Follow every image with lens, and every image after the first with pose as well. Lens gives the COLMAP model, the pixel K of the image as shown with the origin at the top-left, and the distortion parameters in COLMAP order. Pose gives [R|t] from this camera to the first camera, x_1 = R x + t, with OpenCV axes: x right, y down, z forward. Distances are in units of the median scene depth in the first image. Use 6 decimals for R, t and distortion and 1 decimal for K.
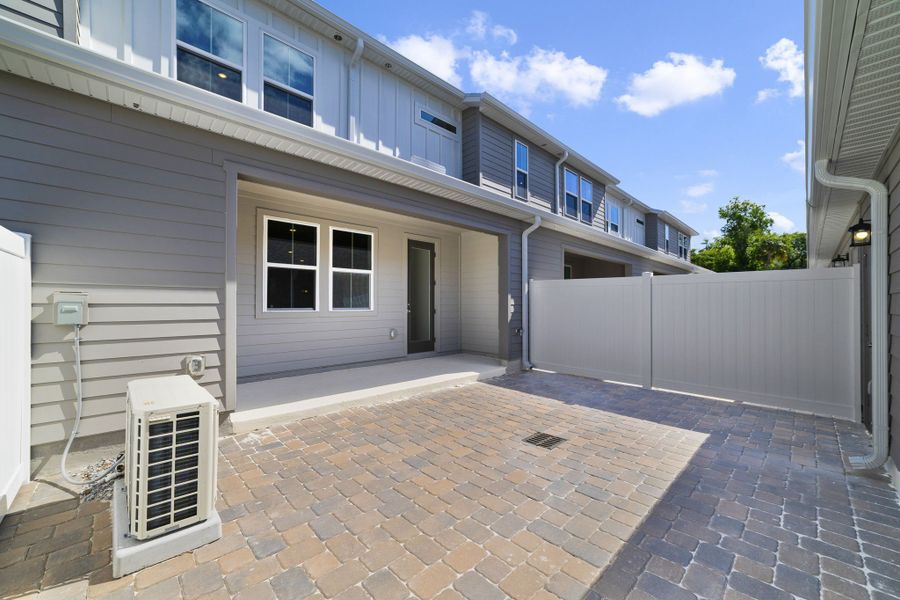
lens RADIAL K [[346.8, 0, 452.4], [0, 346.8, 307.4], [0, 0, 1]] dist [-0.011343, 0.000363]
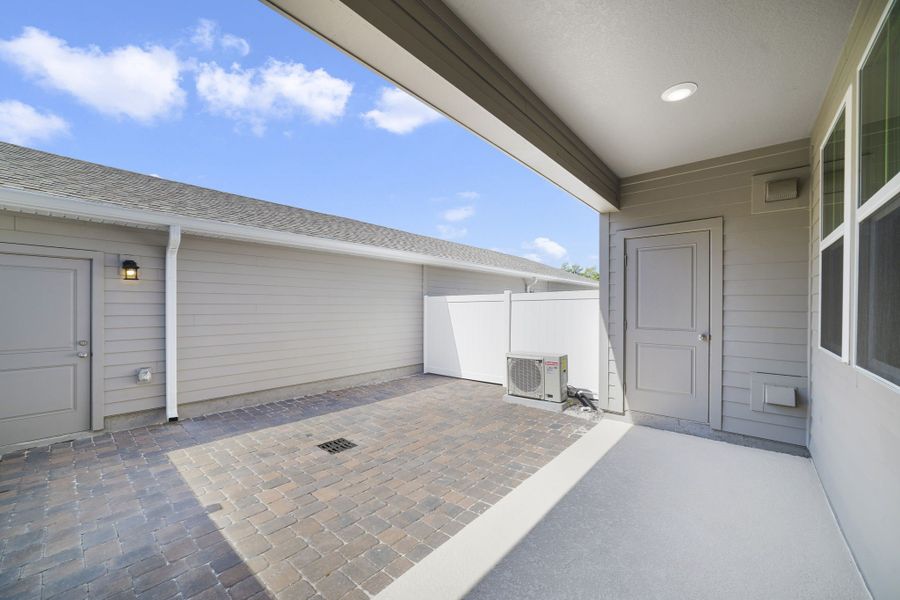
lens RADIAL K [[346.8, 0, 452.4], [0, 346.8, 307.4], [0, 0, 1]] dist [-0.011343, 0.000363]
pose [[-0.996250, -0.001916, -0.086500, -0.004644], [-0.002381, 0.999983, 0.005274, -0.072509], [0.086488, 0.005460, -0.996238, 2.303115]]
